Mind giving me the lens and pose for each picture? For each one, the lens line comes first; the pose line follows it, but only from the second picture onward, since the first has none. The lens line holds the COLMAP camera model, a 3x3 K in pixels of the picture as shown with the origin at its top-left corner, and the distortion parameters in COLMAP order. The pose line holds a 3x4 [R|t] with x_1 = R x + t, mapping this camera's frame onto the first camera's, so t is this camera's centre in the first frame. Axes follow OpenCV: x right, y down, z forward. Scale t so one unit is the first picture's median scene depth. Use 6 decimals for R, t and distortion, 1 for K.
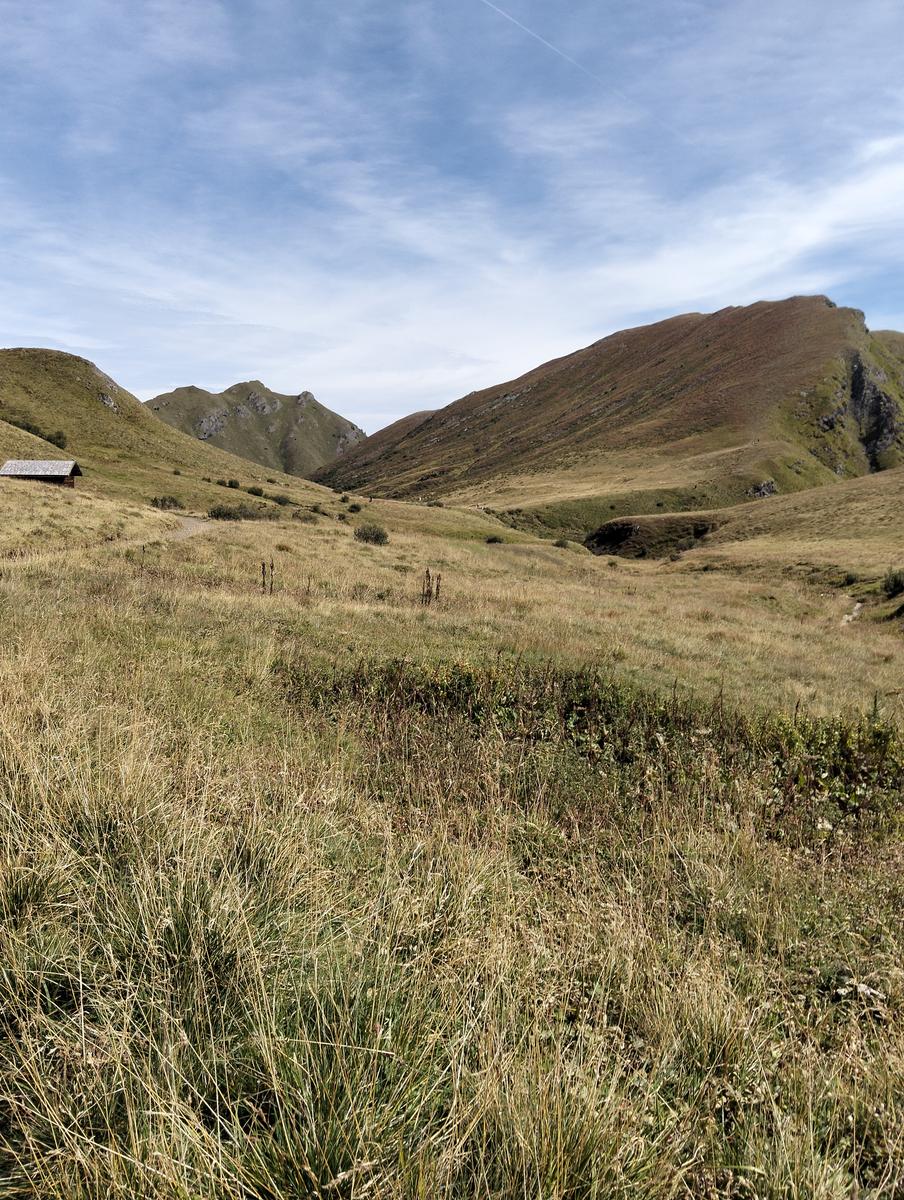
lens RADIAL K [[1074.5, 0, 452.0], [0, 1074.5, 600.0], [0, 0, 1]] dist [0.139085, -0.165462]
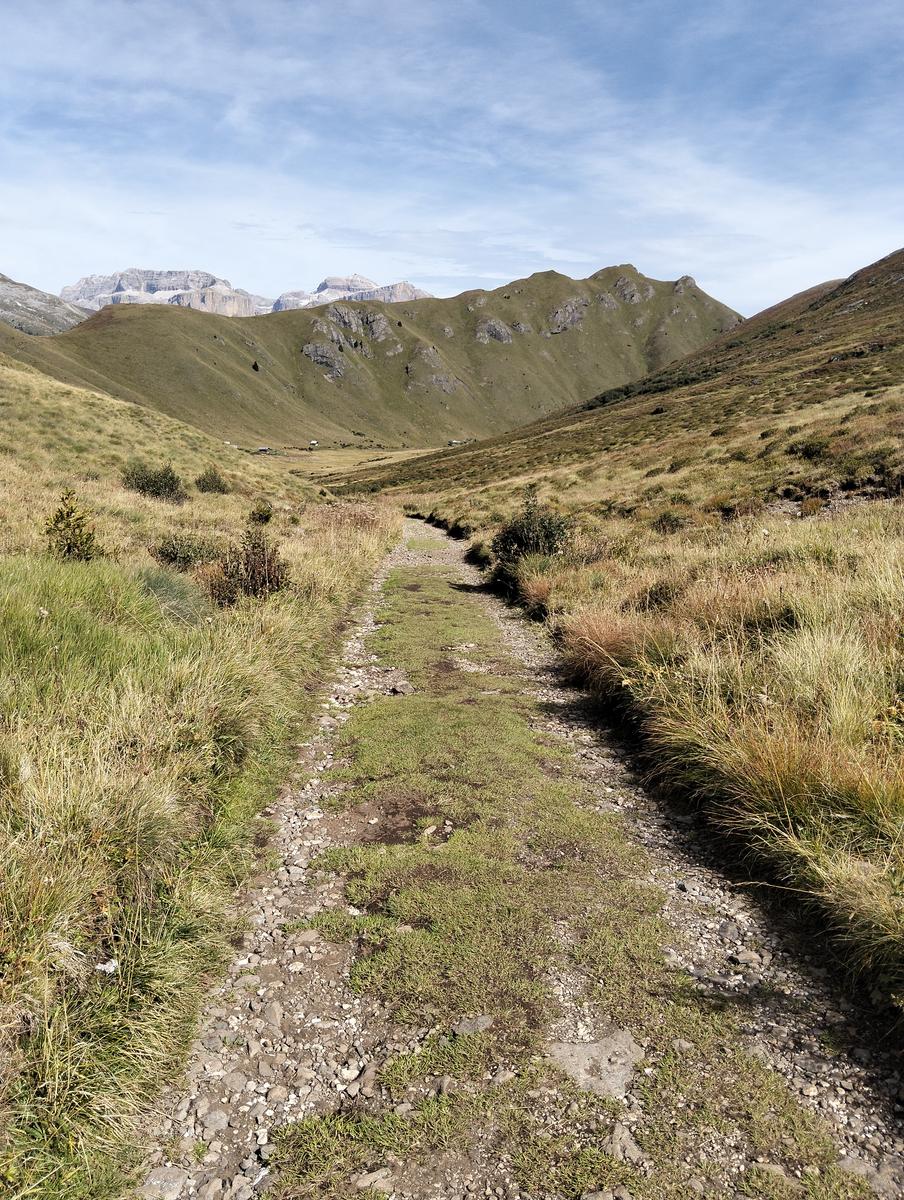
lens RADIAL K [[1074.5, 0, 452.0], [0, 1074.5, 600.0], [0, 0, 1]] dist [0.139085, -0.165462]
pose [[0.939400, 0.092064, -0.330230, -0.004693], [-0.064721, 0.993571, 0.092884, -0.012671], [0.336658, -0.065882, 0.939319, 0.147489]]
